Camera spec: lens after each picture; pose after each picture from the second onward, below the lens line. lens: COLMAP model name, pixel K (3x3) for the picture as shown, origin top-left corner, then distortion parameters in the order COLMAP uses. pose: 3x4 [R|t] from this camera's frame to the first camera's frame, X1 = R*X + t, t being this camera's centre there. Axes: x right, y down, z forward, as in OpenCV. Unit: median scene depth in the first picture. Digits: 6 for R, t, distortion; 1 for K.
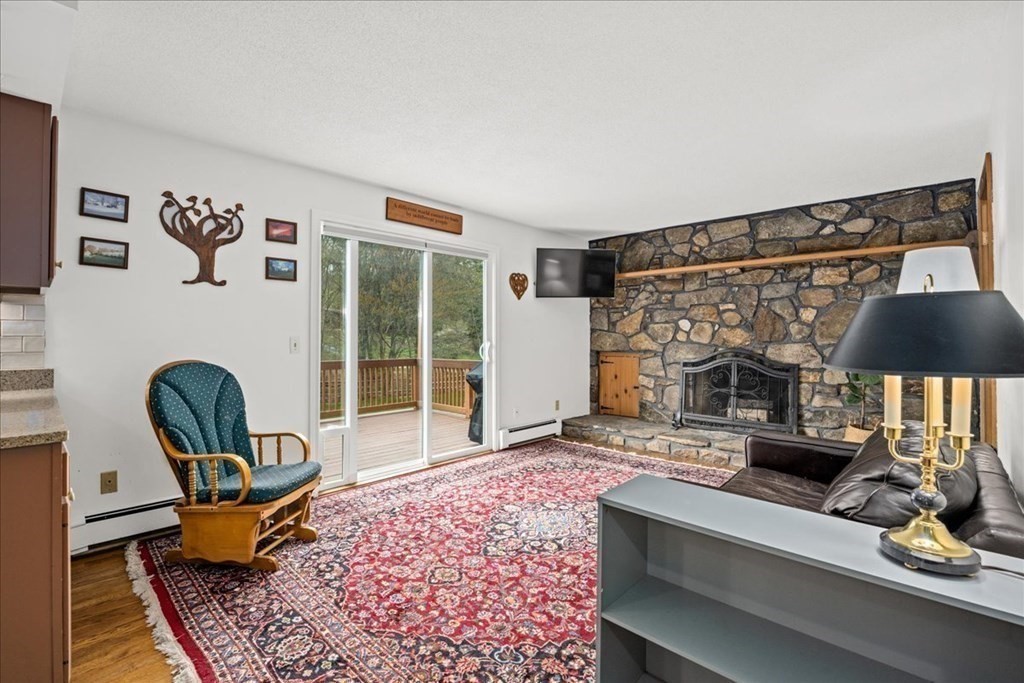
lens RADIAL K [[463.4, 0, 512.0], [0, 463.4, 341.5], [0, 0, 1]] dist [-0.001208, -0.000388]
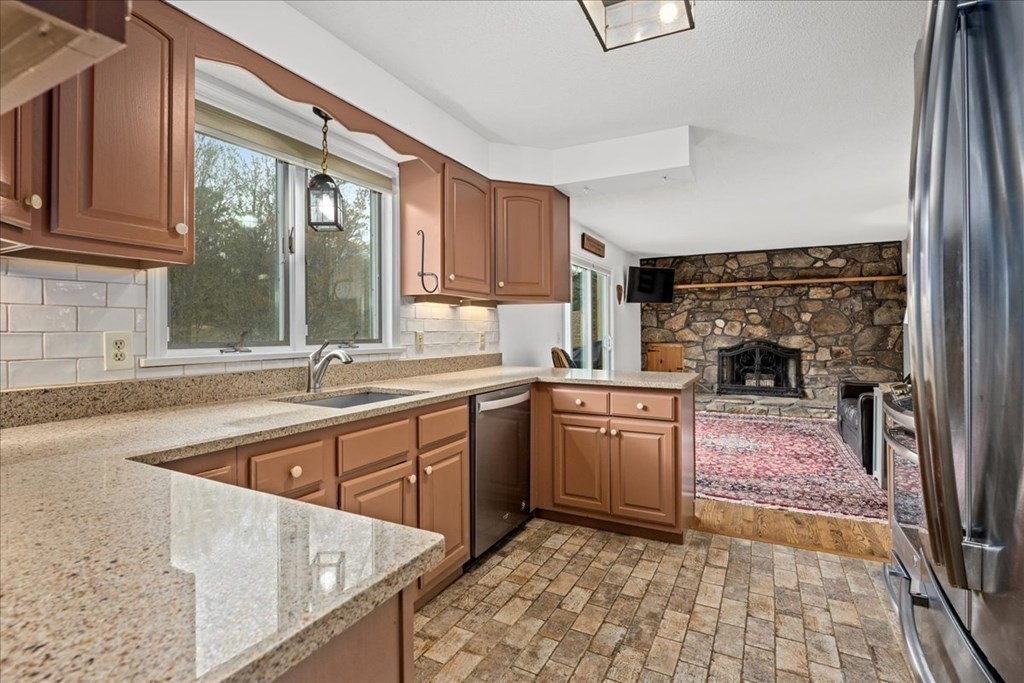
lens RADIAL K [[477.9, 0, 512.0], [0, 477.9, 341.5], [0, 0, 1]] dist [-0.000459, -0.000018]
pose [[0.965300, -0.008416, 0.261008, -0.682855], [0.006030, 0.999932, 0.009943, 0.002708], [-0.261074, -0.008024, 0.965285, -0.280131]]
